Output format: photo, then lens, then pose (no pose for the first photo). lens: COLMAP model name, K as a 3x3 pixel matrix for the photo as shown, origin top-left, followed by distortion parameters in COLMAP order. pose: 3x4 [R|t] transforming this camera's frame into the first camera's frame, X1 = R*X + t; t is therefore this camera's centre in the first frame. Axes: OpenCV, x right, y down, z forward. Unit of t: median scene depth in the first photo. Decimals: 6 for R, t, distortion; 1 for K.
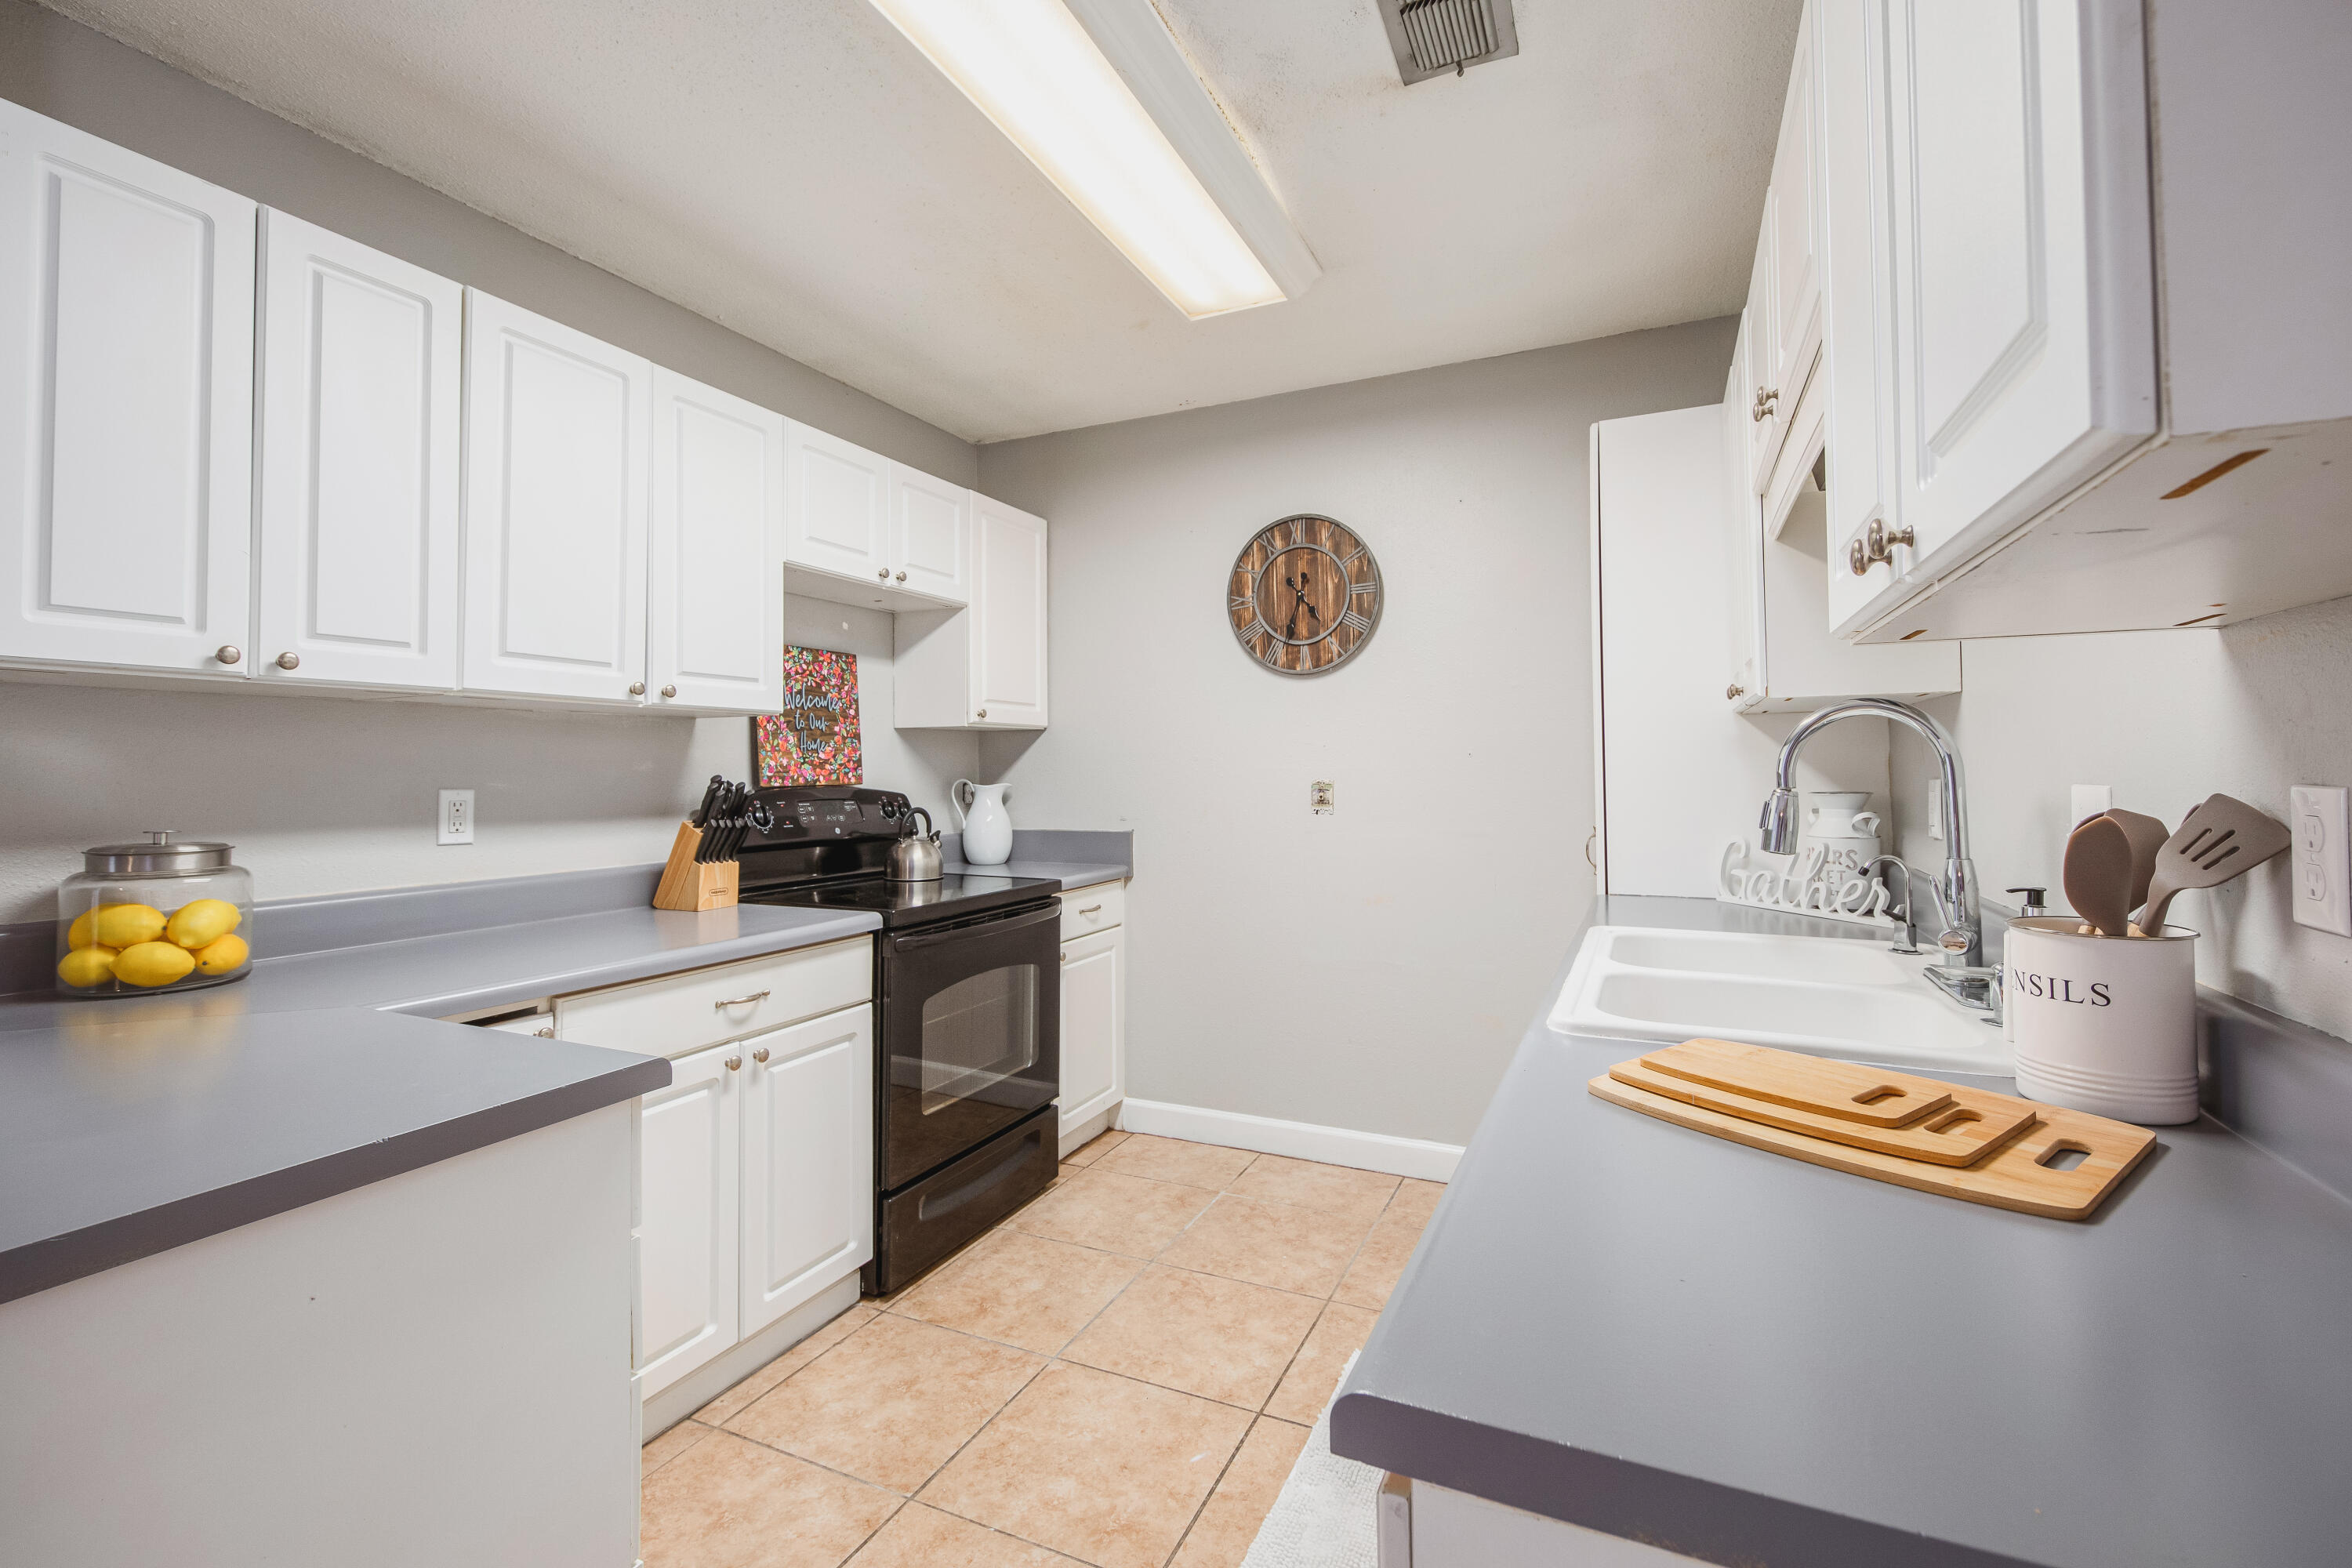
lens RADIAL K [[1008.7, 0, 1179.0], [0, 1008.7, 771.9], [0, 0, 1]] dist [-0.000189, -0.000027]
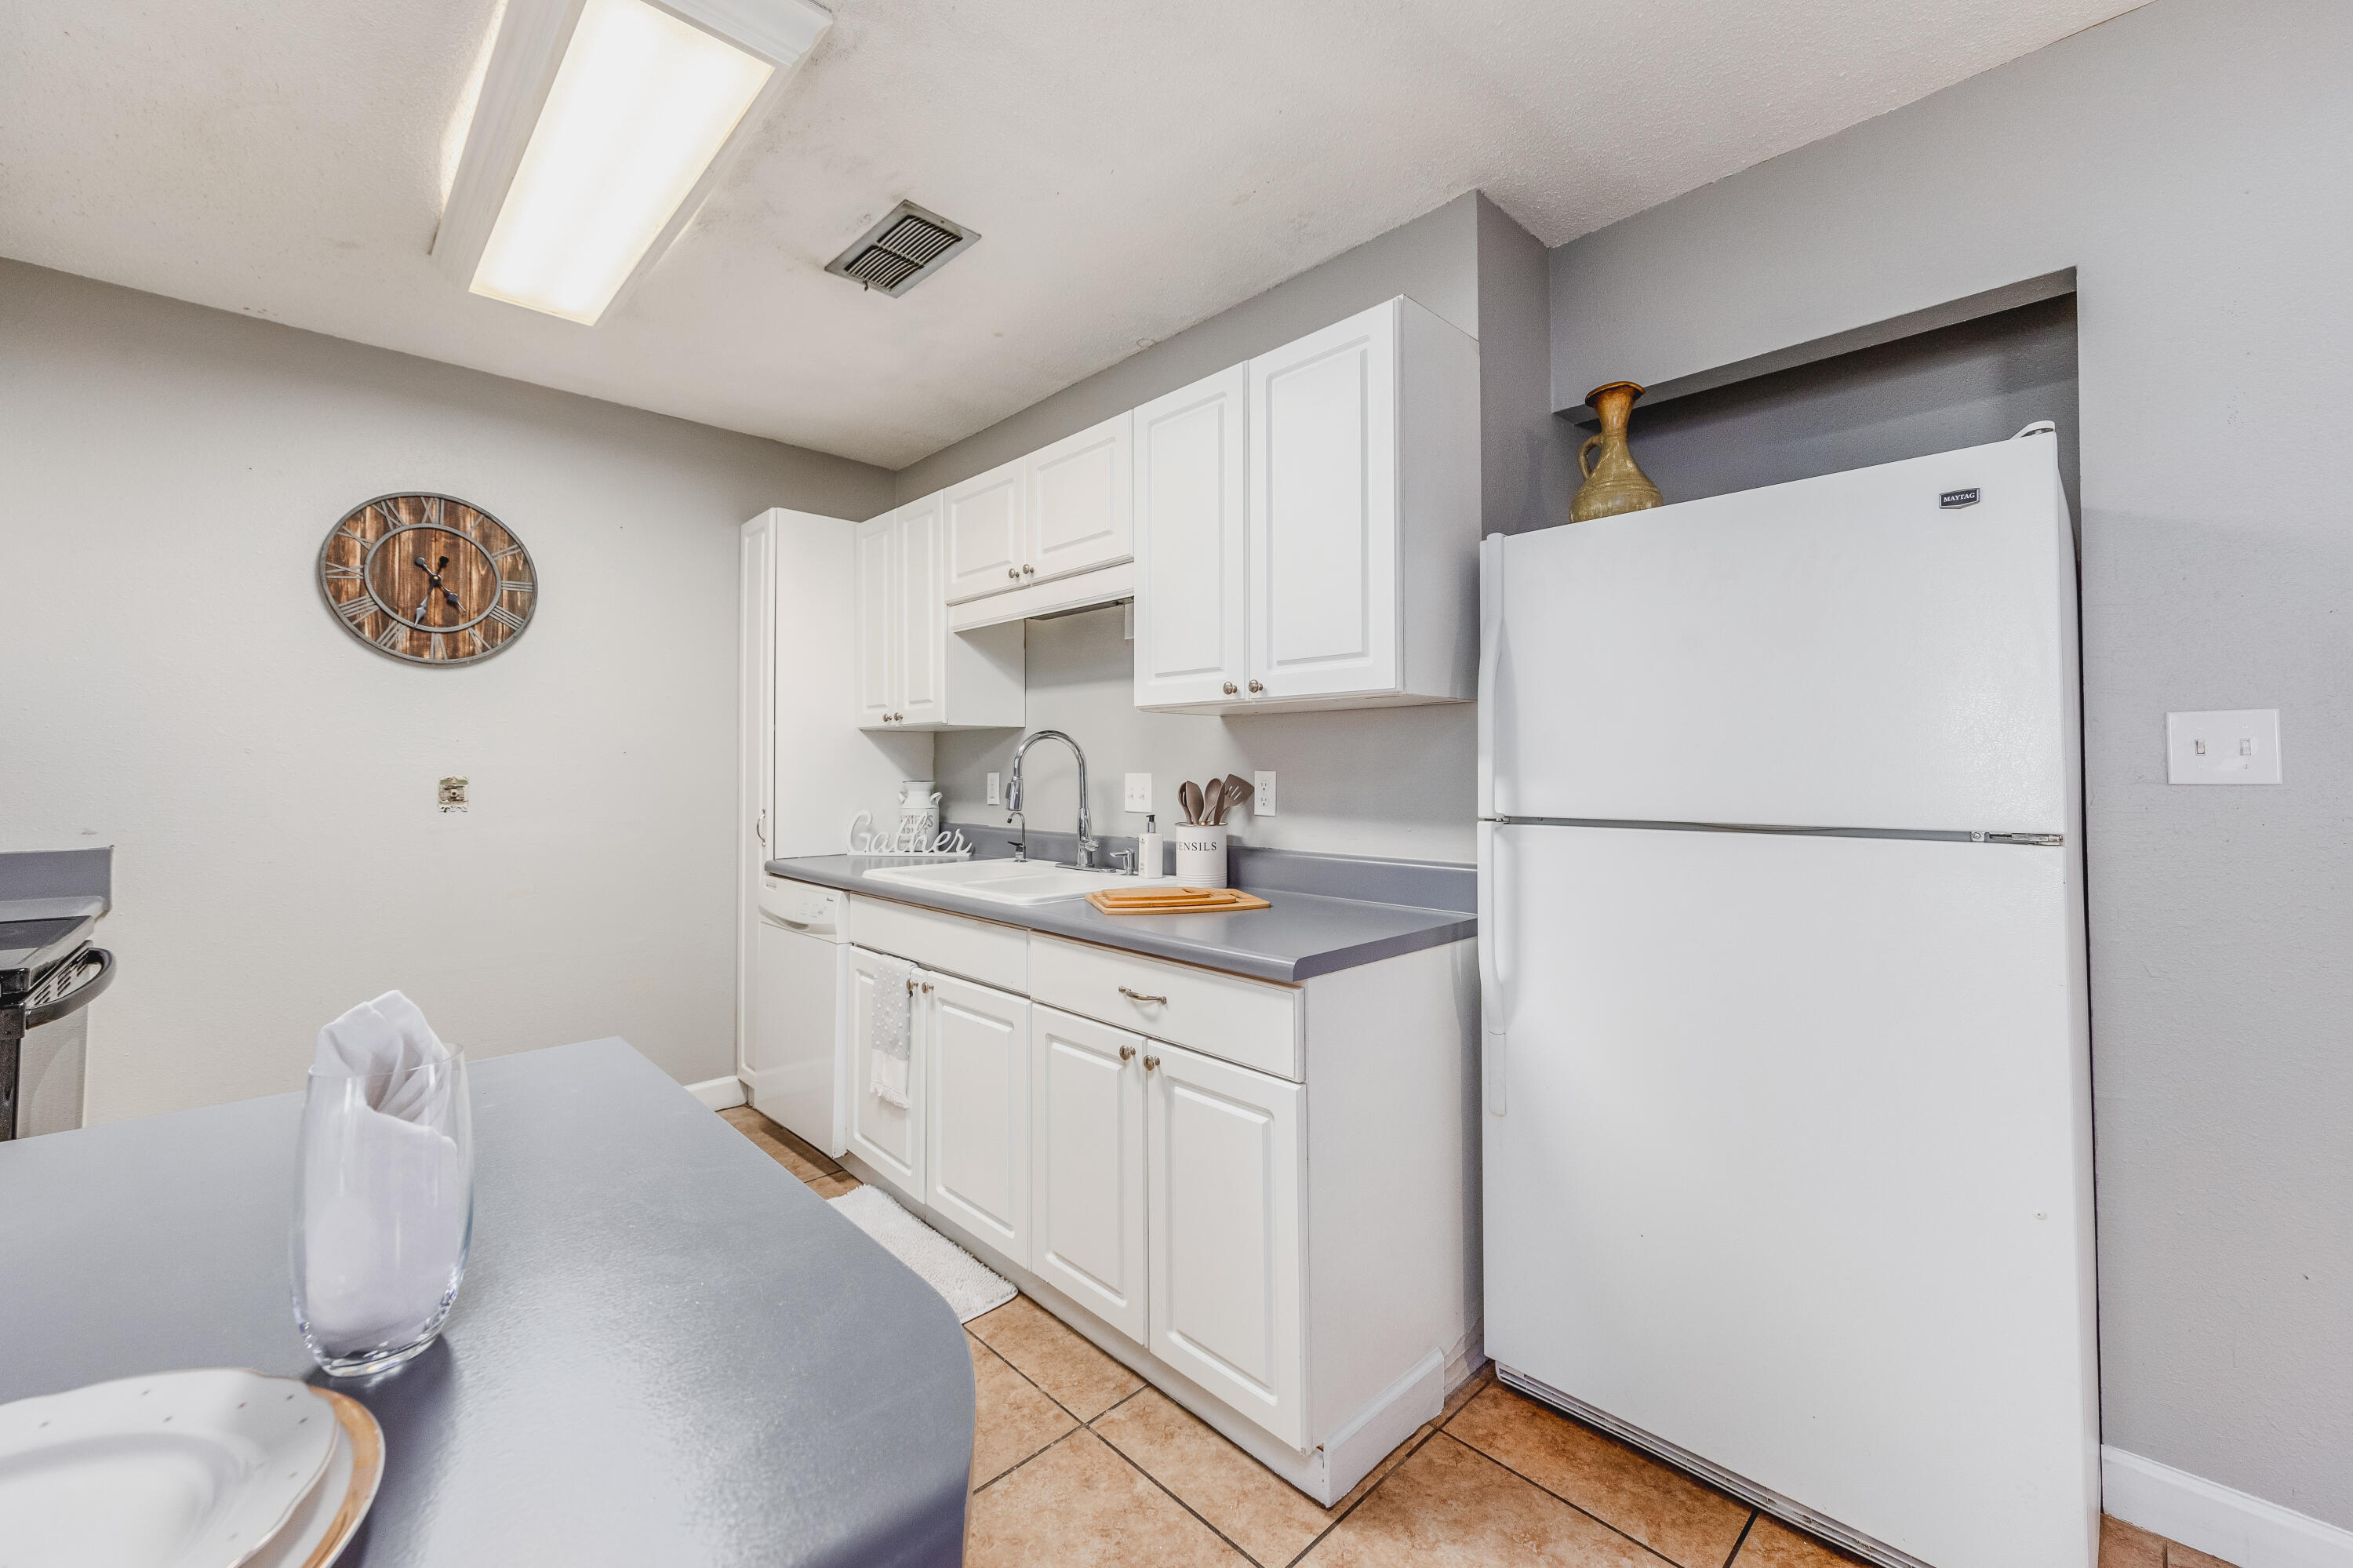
lens RADIAL K [[947.8, 0, 1176.5], [0, 947.8, 784.0], [0, 0, 1]] dist [0.000587, 0.000038]
pose [[0.362064, -0.012064, 0.932075, -0.456851], [0.000018, 0.999916, 0.012935, 0.003576], [-0.932153, -0.004666, 0.362034, 0.038239]]
